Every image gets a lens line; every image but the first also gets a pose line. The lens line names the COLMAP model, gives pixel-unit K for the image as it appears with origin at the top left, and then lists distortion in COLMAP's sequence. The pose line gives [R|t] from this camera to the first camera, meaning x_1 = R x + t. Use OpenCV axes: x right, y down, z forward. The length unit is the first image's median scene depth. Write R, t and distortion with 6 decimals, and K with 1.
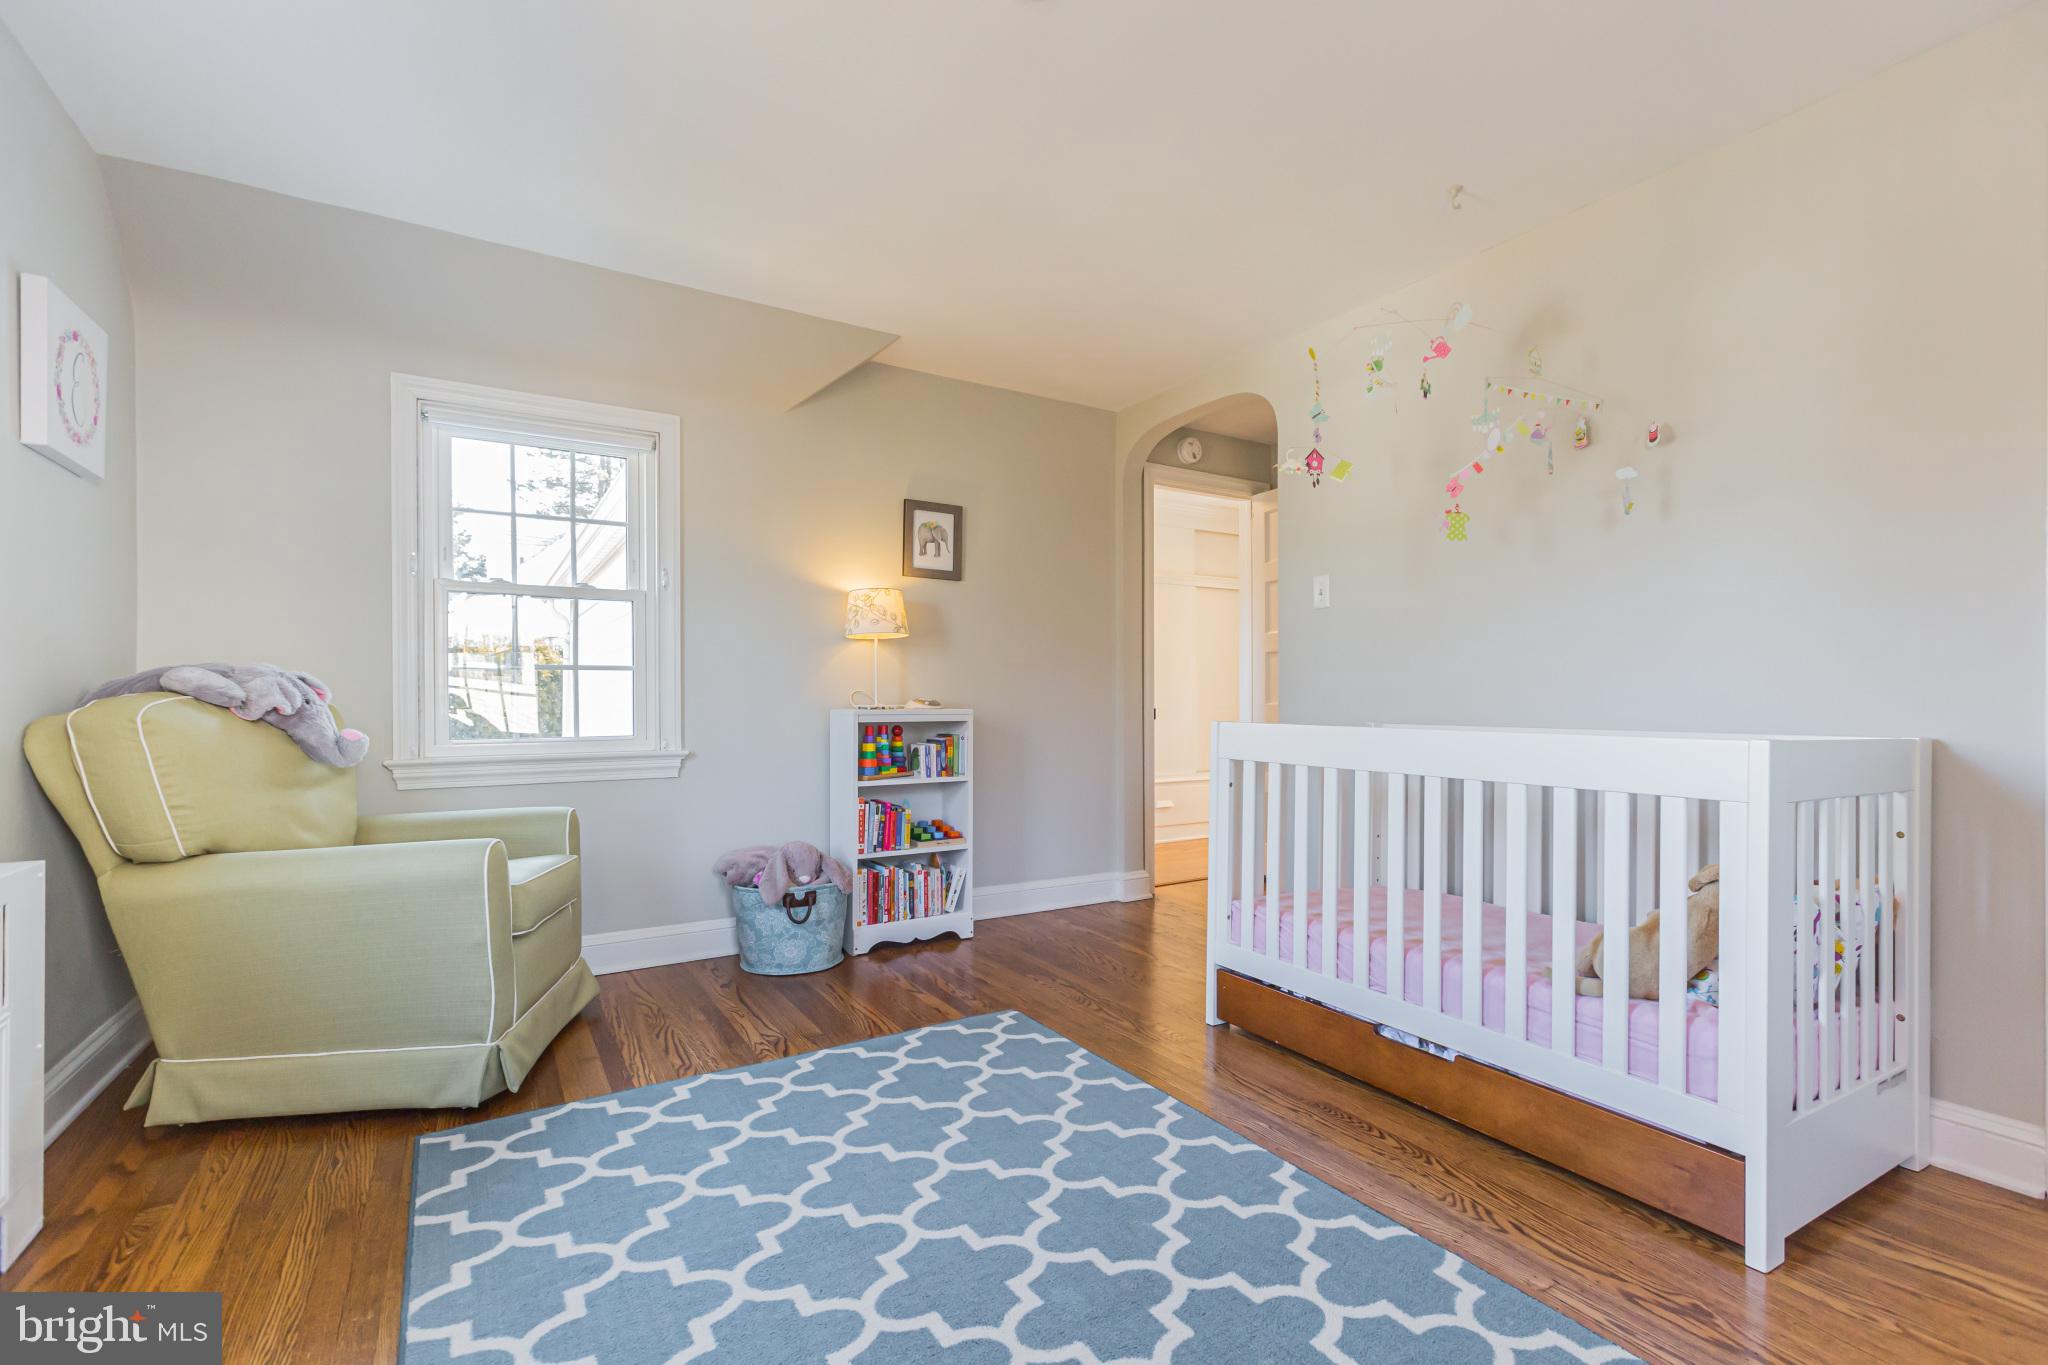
lens RADIAL K [[908.7, 0, 1026.2], [0, 908.7, 686.6], [0, 0, 1]] dist [-0.019612, -0.000049]
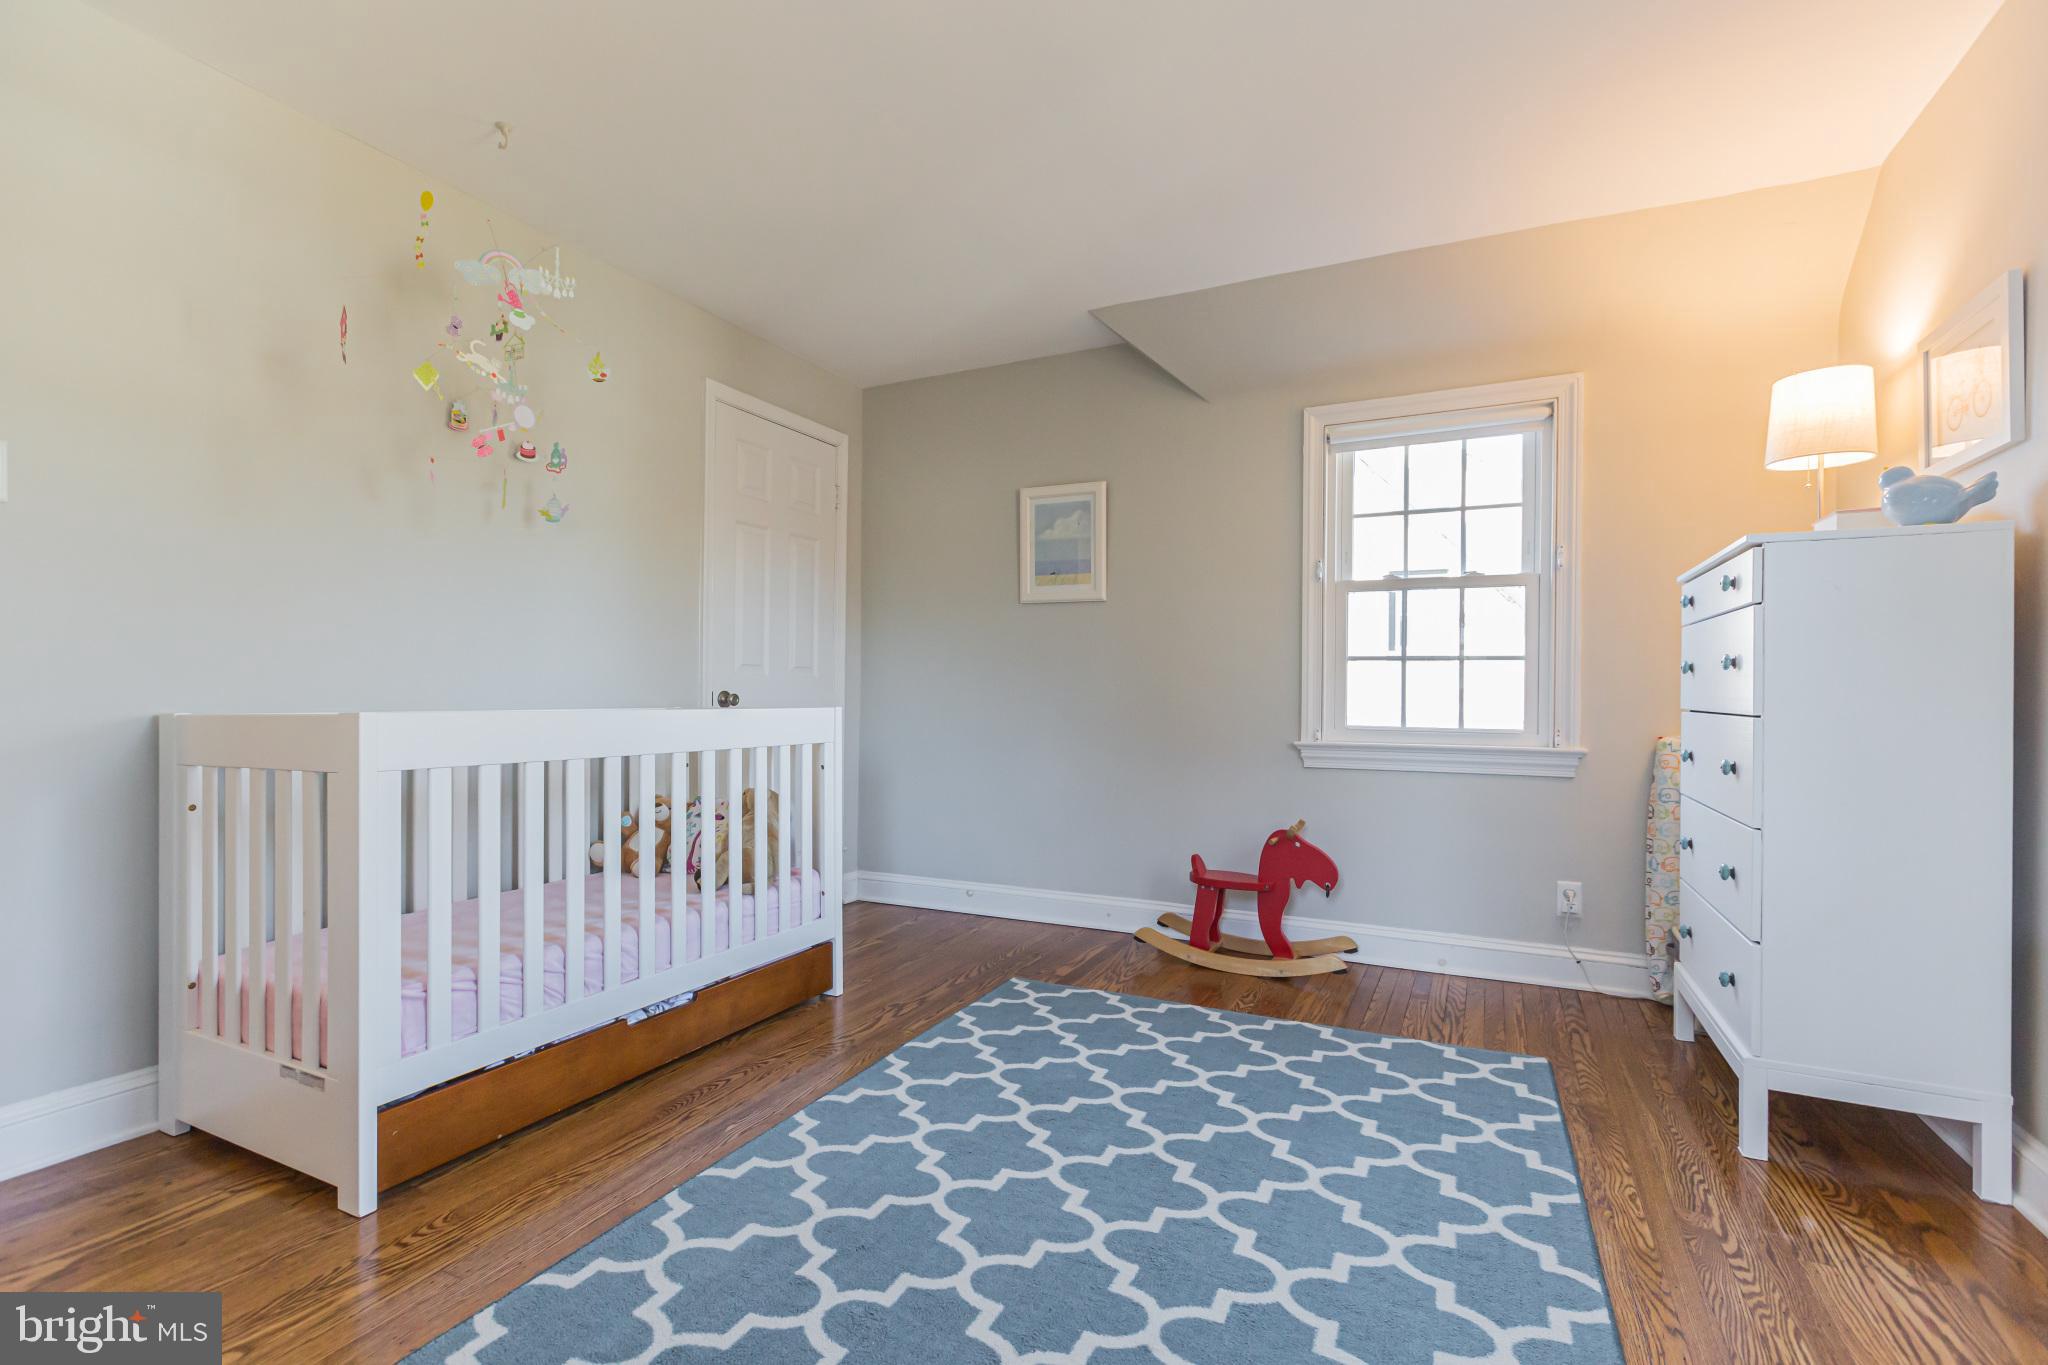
lens RADIAL K [[908.7, 0, 1026.2], [0, 908.7, 686.6], [0, 0, 1]] dist [-0.019612, -0.000049]
pose [[-0.537851, -0.001266, 0.843039, -0.660633], [-0.016910, 0.999814, -0.009287, 0.024102], [-0.842870, -0.019251, -0.537772, 1.181777]]
